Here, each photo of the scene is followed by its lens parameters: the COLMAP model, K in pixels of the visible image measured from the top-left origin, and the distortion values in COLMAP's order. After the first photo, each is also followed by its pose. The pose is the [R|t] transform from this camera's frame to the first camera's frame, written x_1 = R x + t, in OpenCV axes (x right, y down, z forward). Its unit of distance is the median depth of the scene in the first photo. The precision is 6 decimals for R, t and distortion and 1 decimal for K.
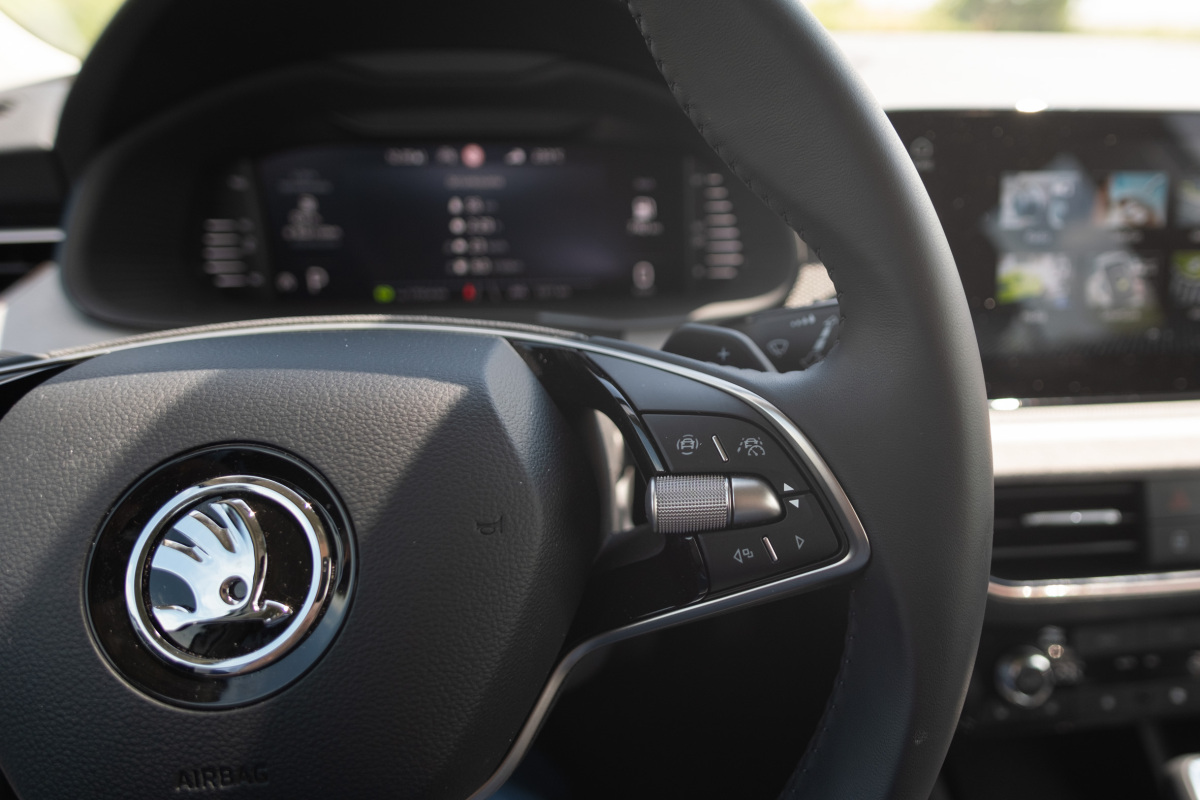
lens RADIAL K [[792.4, 0, 733.7], [0, 792.4, 398.1], [0, 0, 1]] dist [-0.032041, 0.007425]
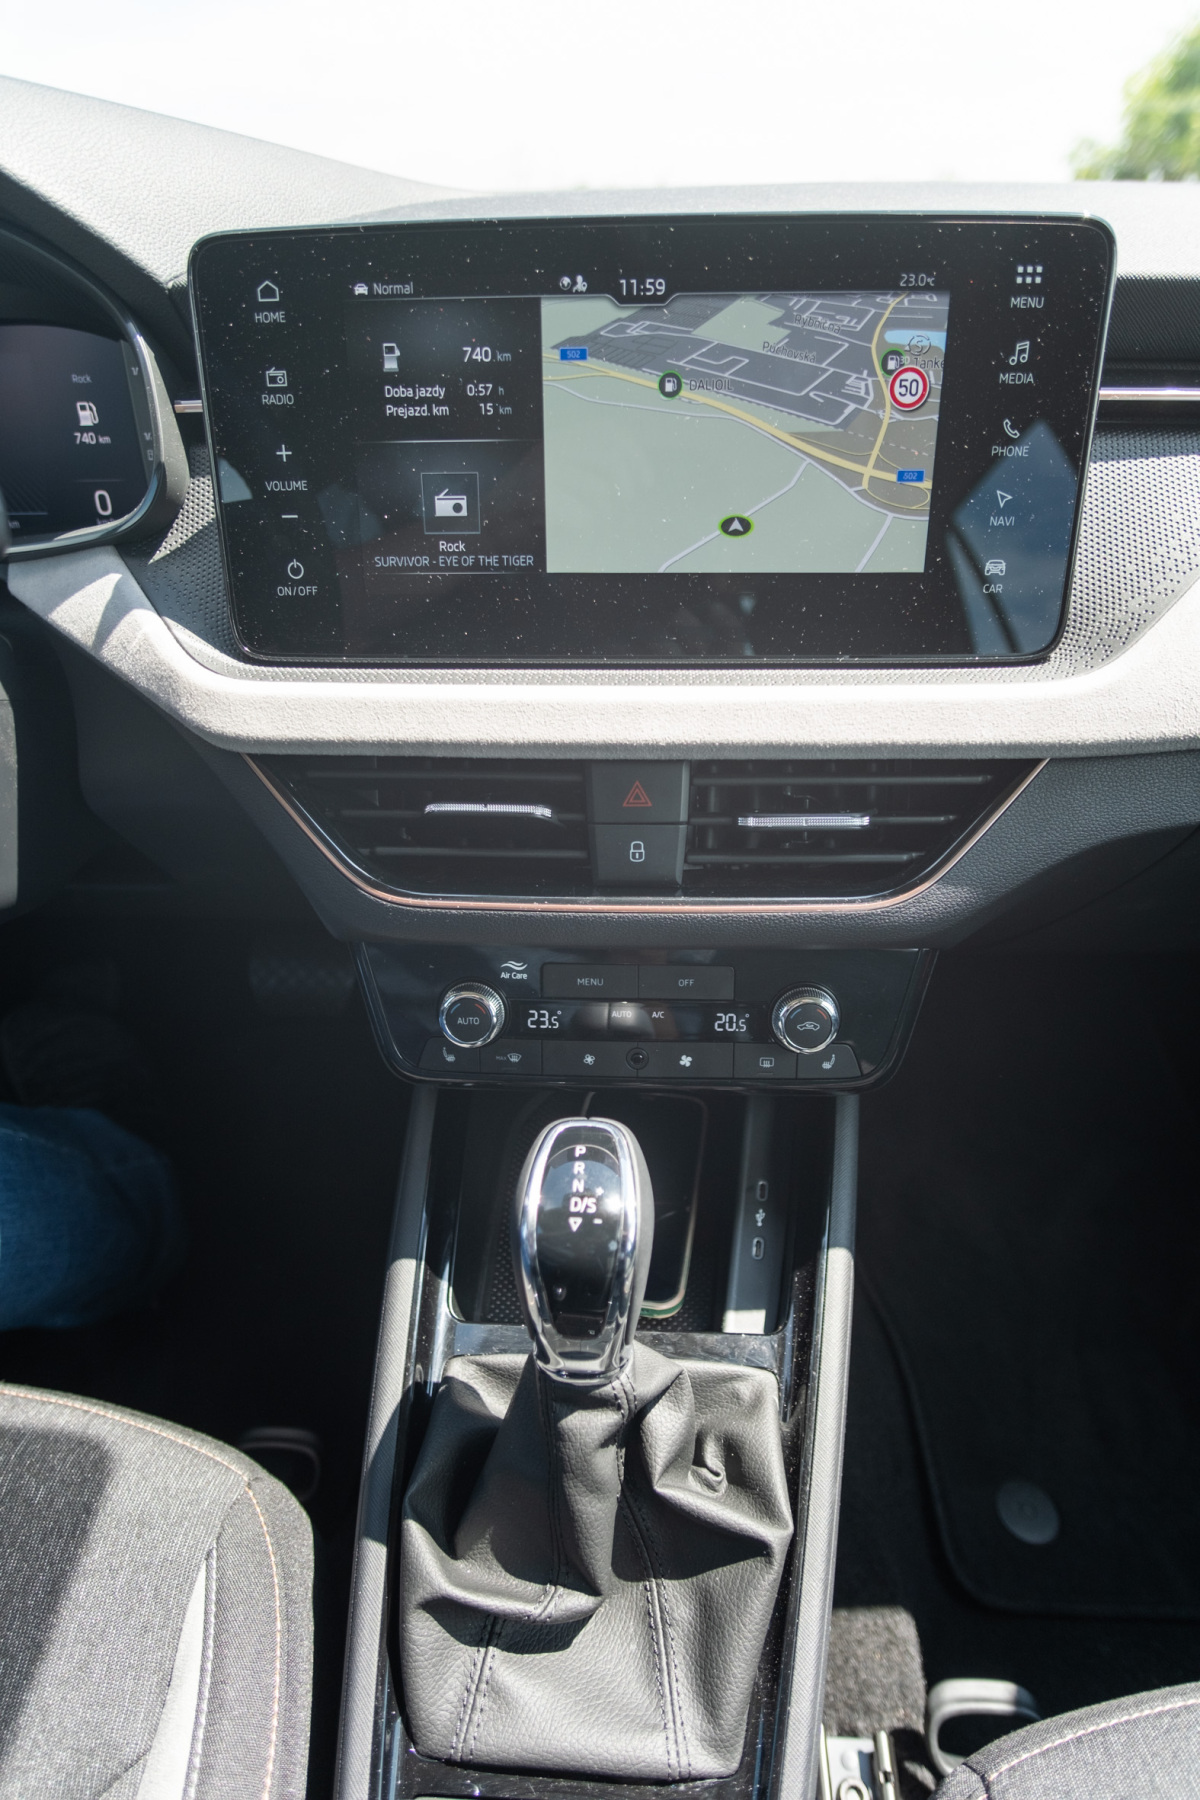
lens RADIAL K [[968.6, 0, 606.4], [0, 968.6, 910.9], [0, 0, 1]] dist [-0.033030, 0.009064]
pose [[0.987525, 0.065701, -0.143101, 1.343155], [-0.042258, 0.986034, 0.161093, 0.179842], [0.151687, -0.153036, 0.976510, 0.164255]]
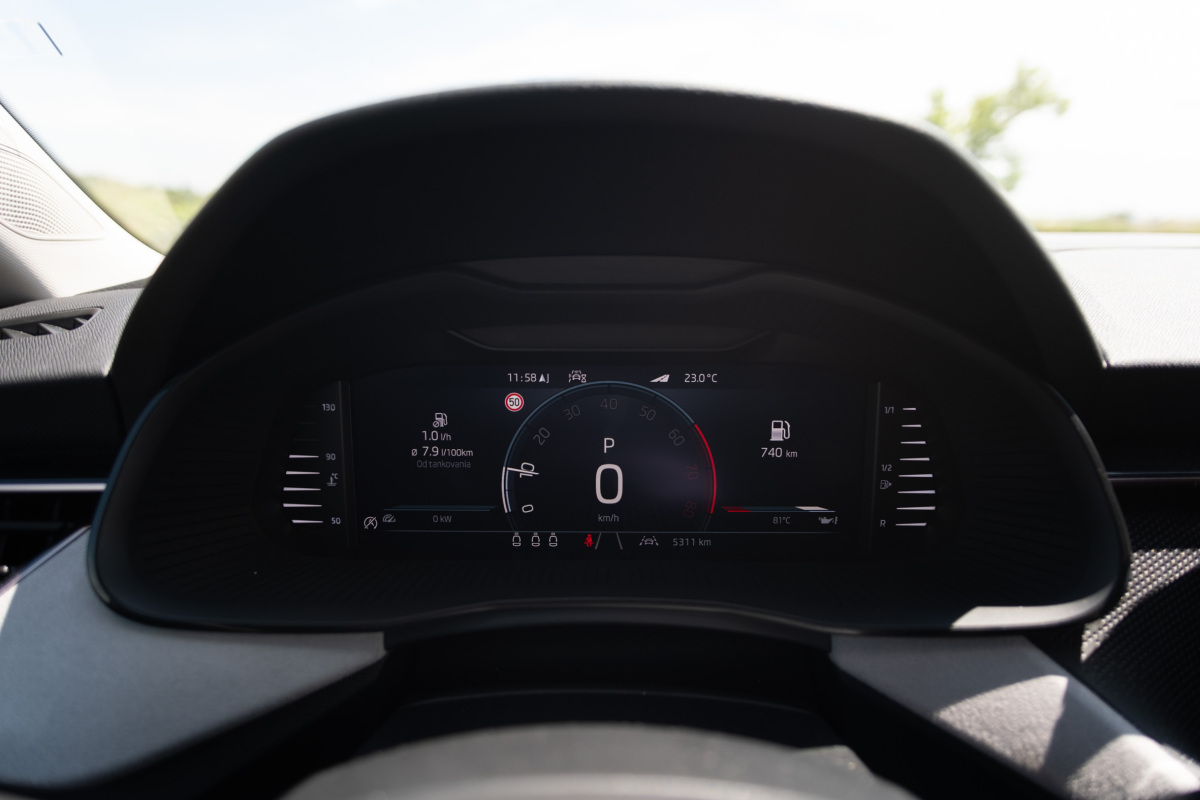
lens RADIAL K [[662.7, 0, 609.0], [0, 662.7, 401.7], [0, 0, 1]] dist [-0.033145, 0.010003]
pose [[0.994113, 0.015928, -0.107166, -0.582759], [-0.034446, 0.984276, -0.173246, -0.374309], [0.102722, 0.175917, 0.979031, 0.768801]]
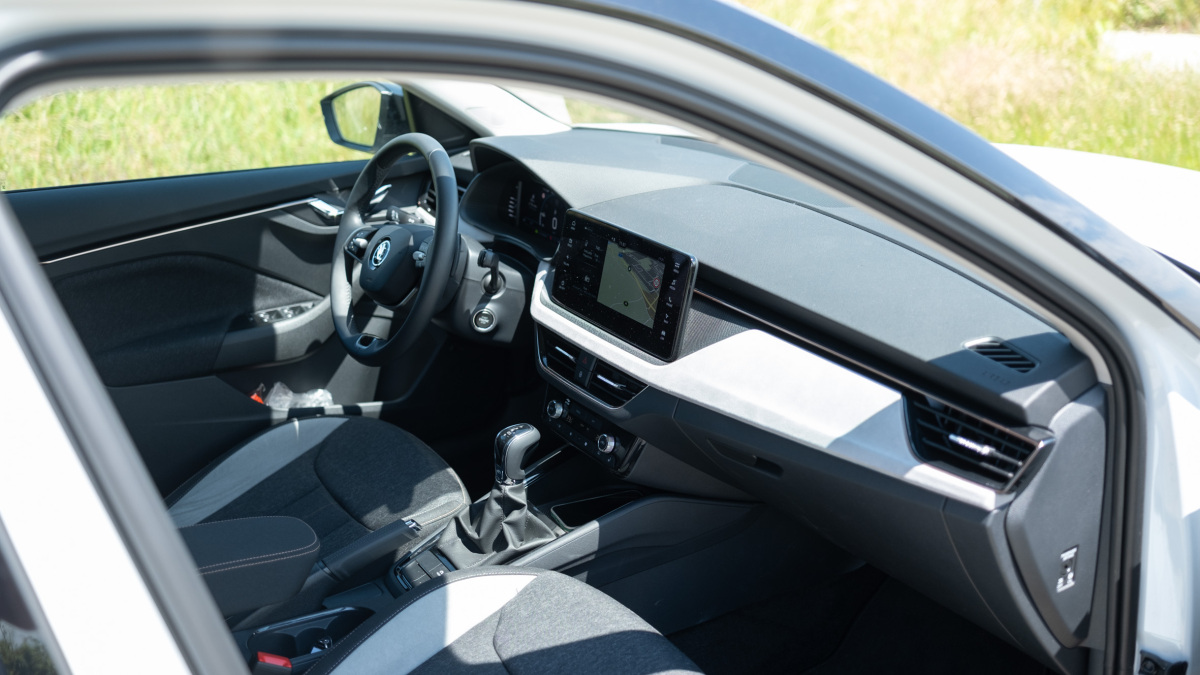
lens RADIAL K [[1203.5, 0, 600.0], [0, 1203.5, 337.5], [0, 0, 1]] dist [0.003457, 0.000345]
pose [[0.438390, 0.302071, -0.846503, 8.396894], [-0.363228, 0.921037, 0.140559, -1.140307], [0.822119, 0.245854, 0.513494, -2.382506]]
